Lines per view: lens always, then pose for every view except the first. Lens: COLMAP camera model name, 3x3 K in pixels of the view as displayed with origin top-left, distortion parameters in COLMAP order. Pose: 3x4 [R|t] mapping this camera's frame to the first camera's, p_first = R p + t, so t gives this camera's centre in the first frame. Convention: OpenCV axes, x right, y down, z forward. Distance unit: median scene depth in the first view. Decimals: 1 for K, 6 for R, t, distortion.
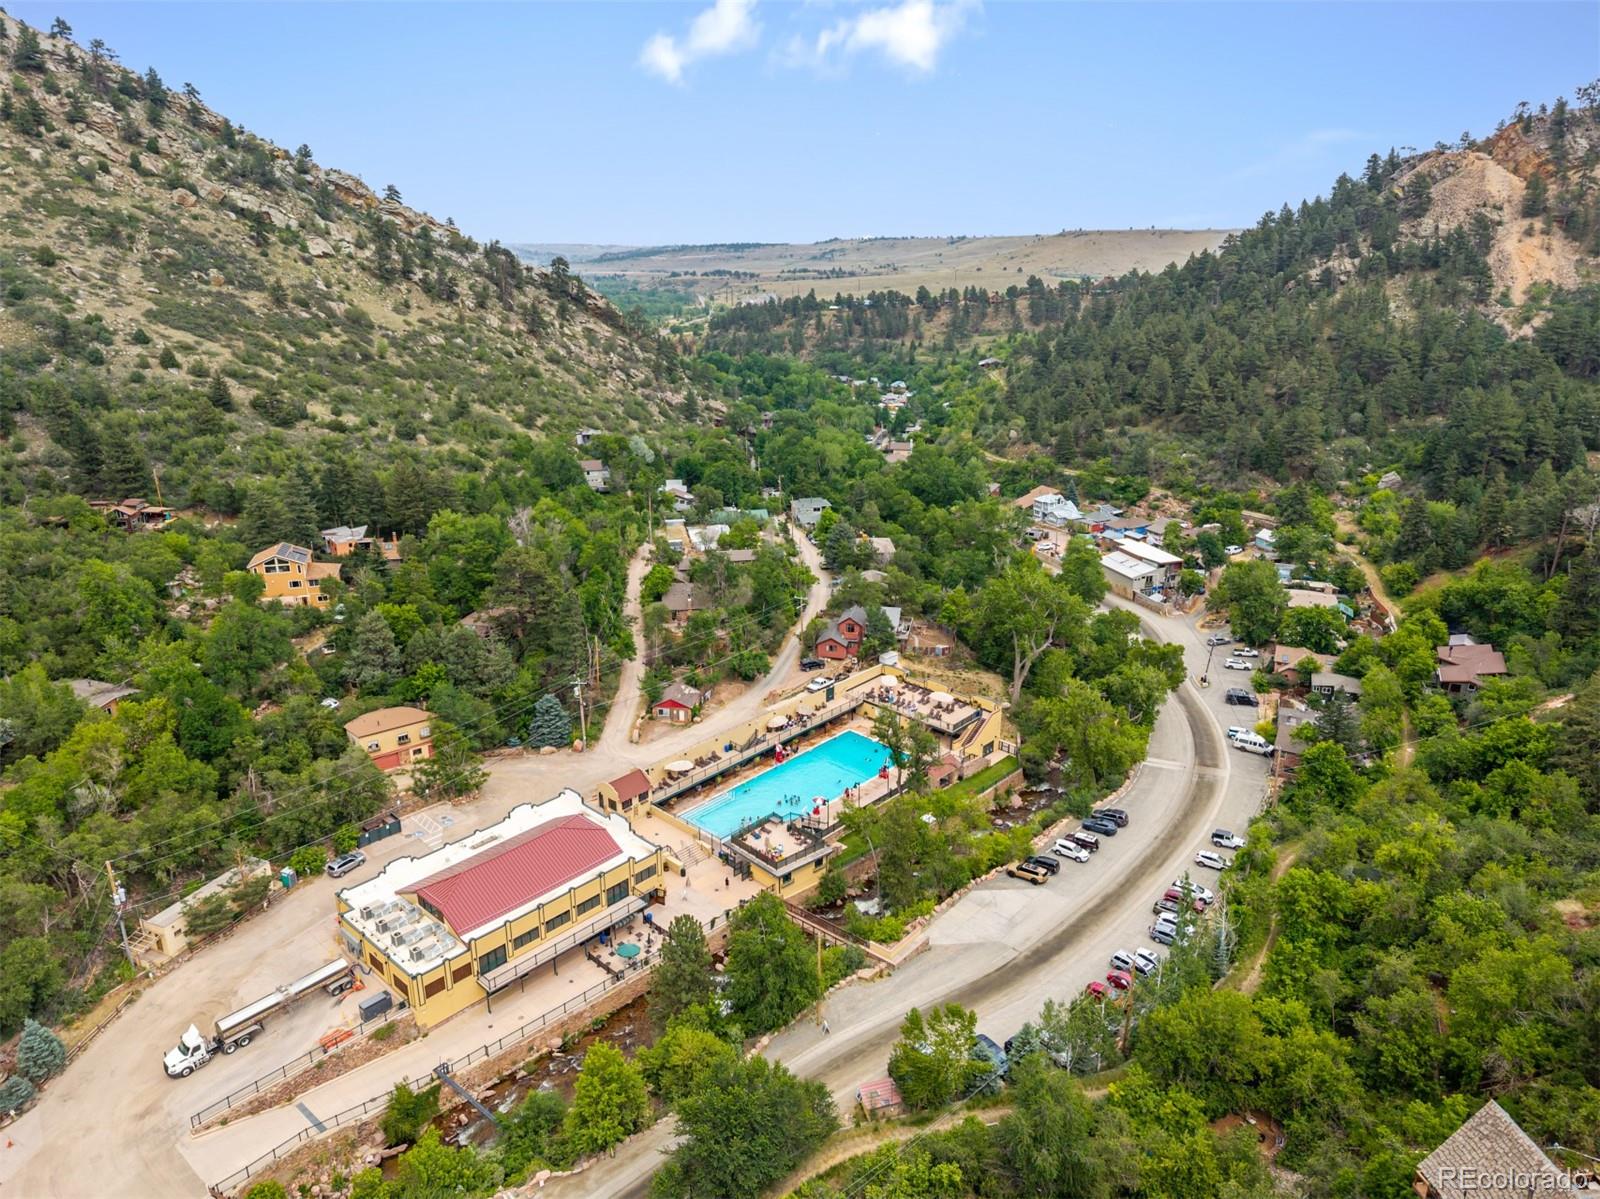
lens RADIAL K [[1068.8, 0, 803.1], [0, 1068.8, 604.5], [0, 0, 1]] dist [0.061988, -0.049083]
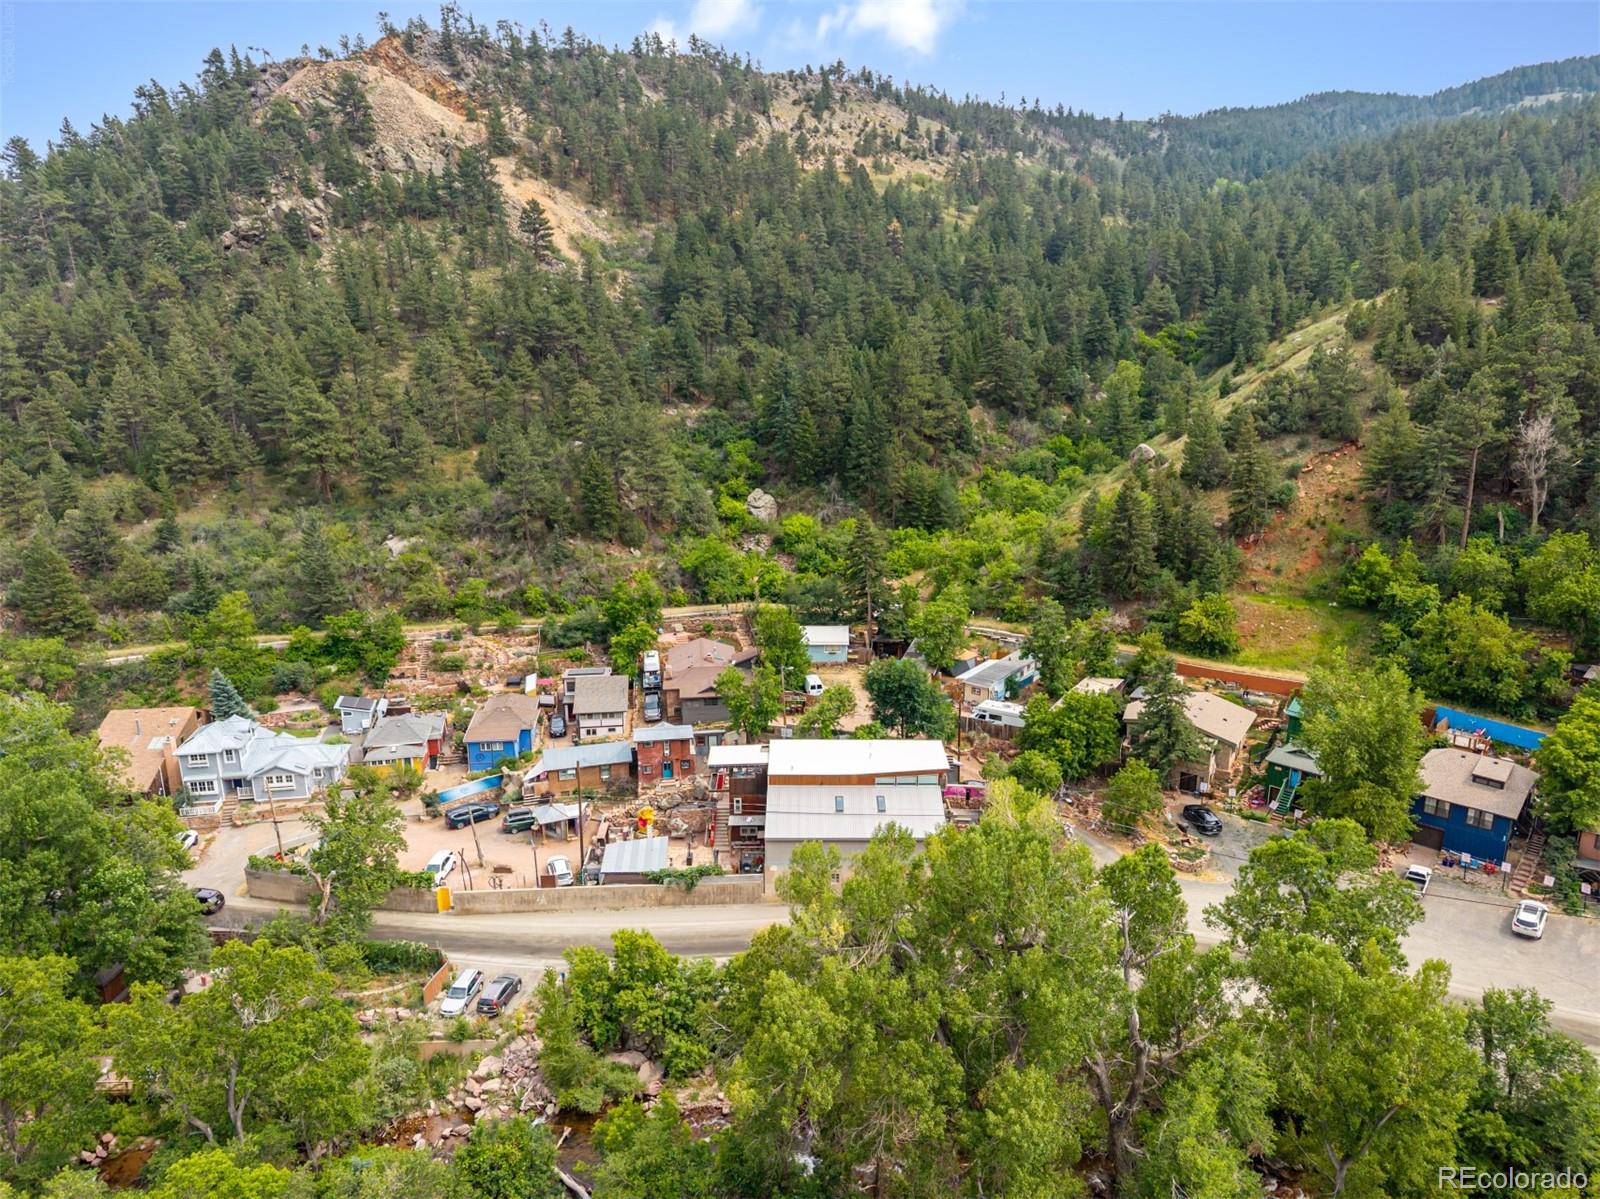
lens RADIAL K [[1084.9, 0, 800.0], [0, 1084.9, 599.5], [0, 0, 1]] dist [0.055733, -0.056327]
pose [[0.334682, -0.248396, 0.909003, -0.011488], [0.318460, 0.937692, 0.138984, -0.091206], [-0.886889, 0.242966, 0.392933, 0.485660]]
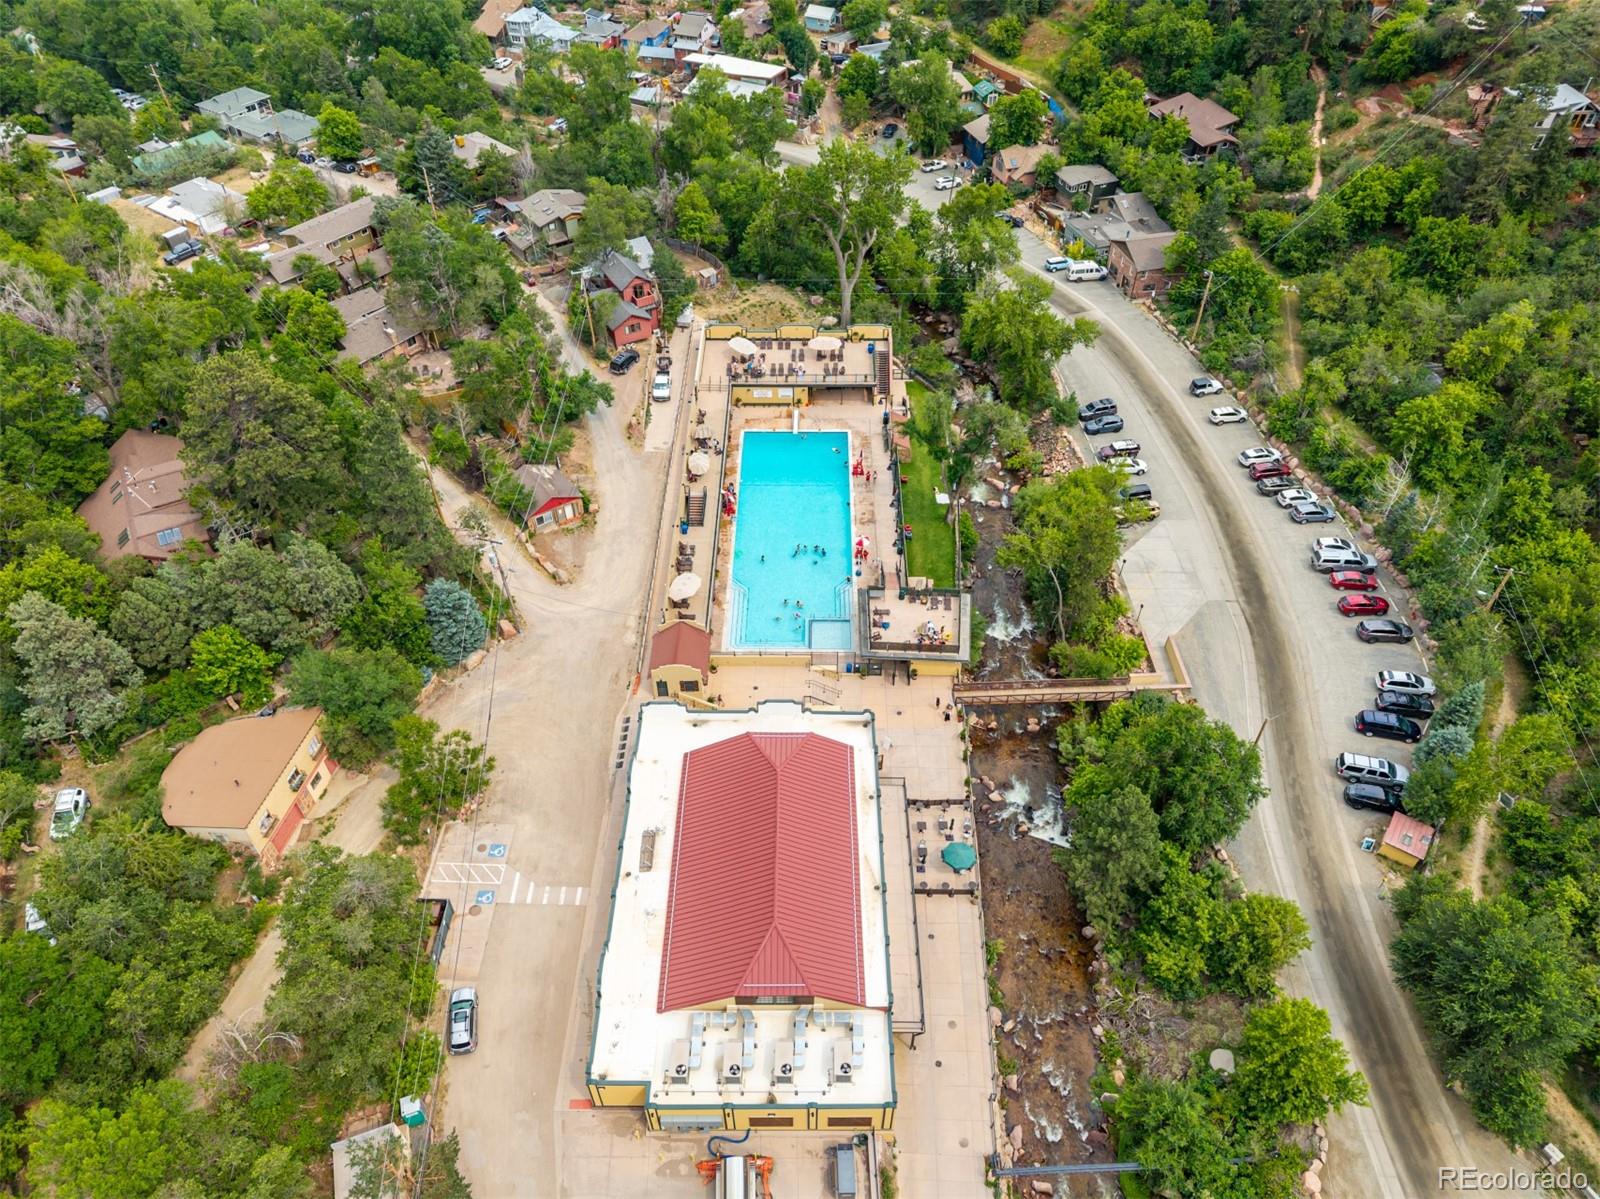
lens RADIAL K [[1068.8, 0, 803.1], [0, 1068.8, 604.5], [0, 0, 1]] dist [0.061988, -0.049083]
pose [[0.742403, -0.474088, 0.473369, -0.129840], [0.231875, 0.844730, 0.482354, -0.050691], [-0.628548, -0.248338, 0.737059, 0.148503]]
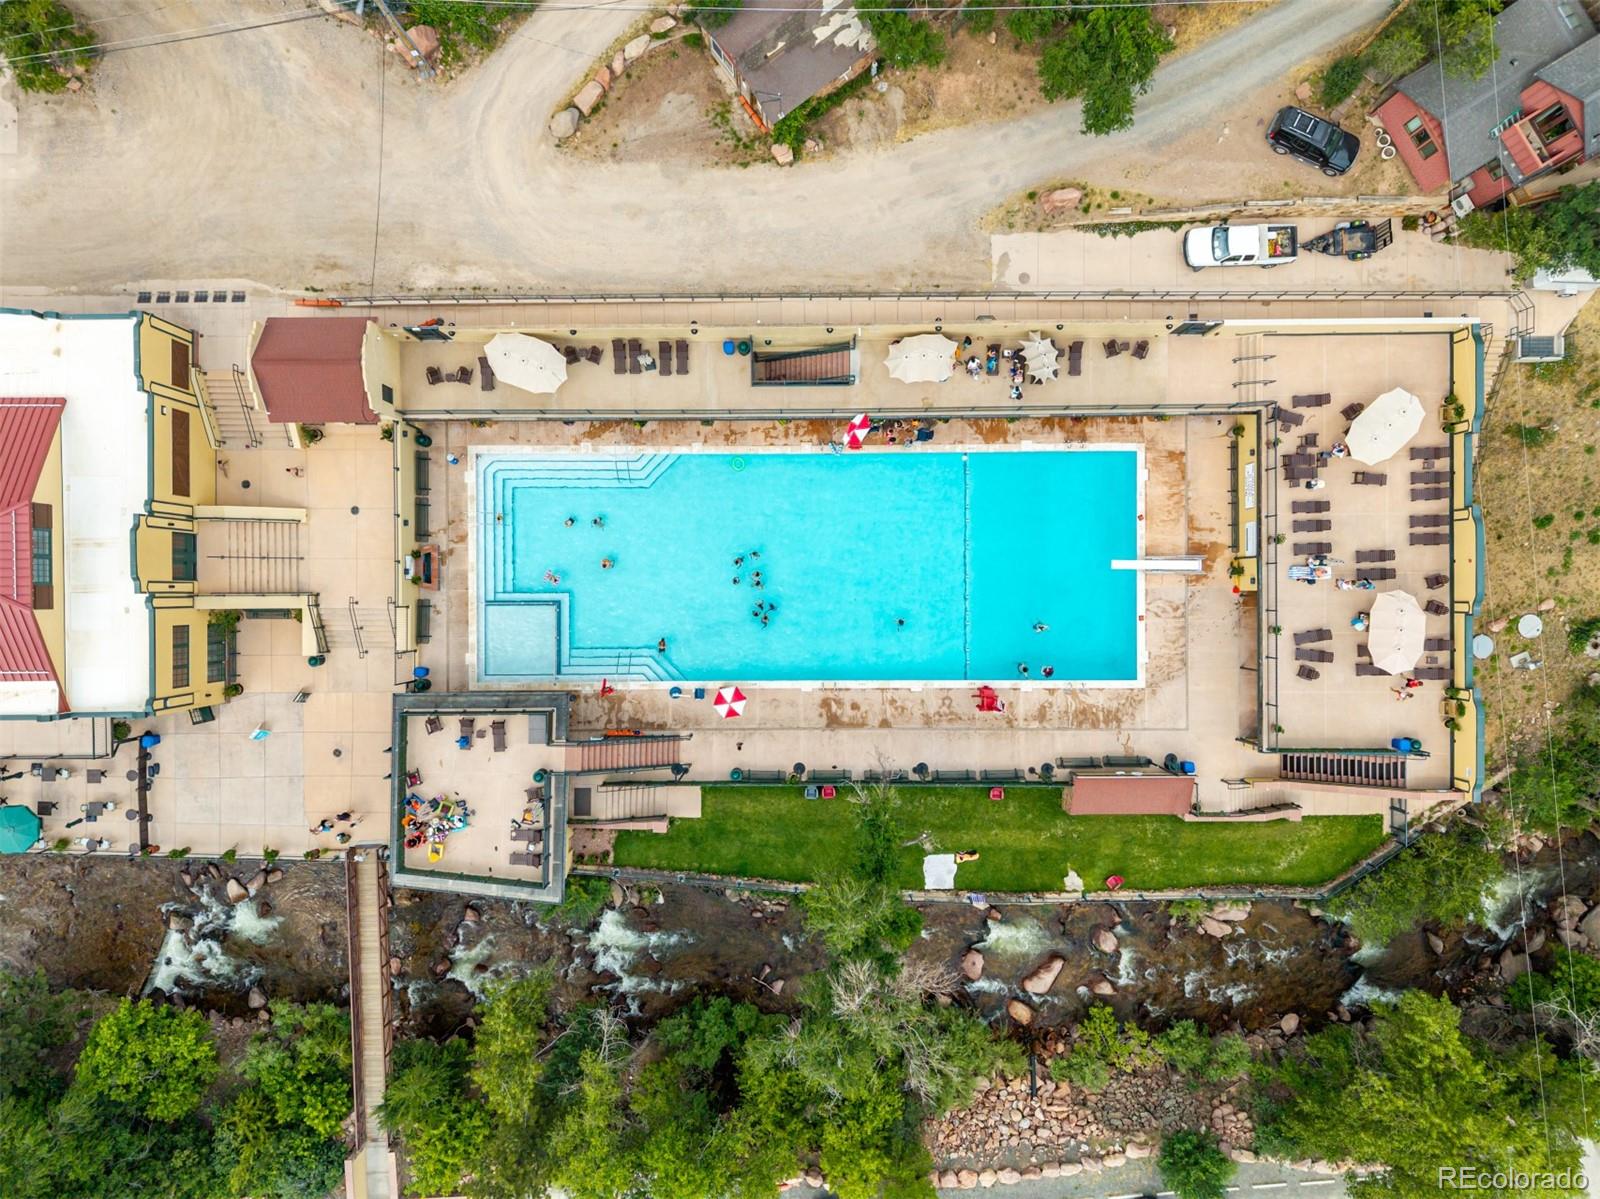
lens RADIAL K [[1065.2, 0, 800.0], [0, 1065.2, 599.5], [0, 0, 1]] dist [0.011453, -0.012416]
pose [[0.679833, 0.733367, -0.001130, 0.000873], [-0.241972, 0.225763, 0.943653, -0.063257], [0.692299, -0.641253, 0.330935, 0.297738]]
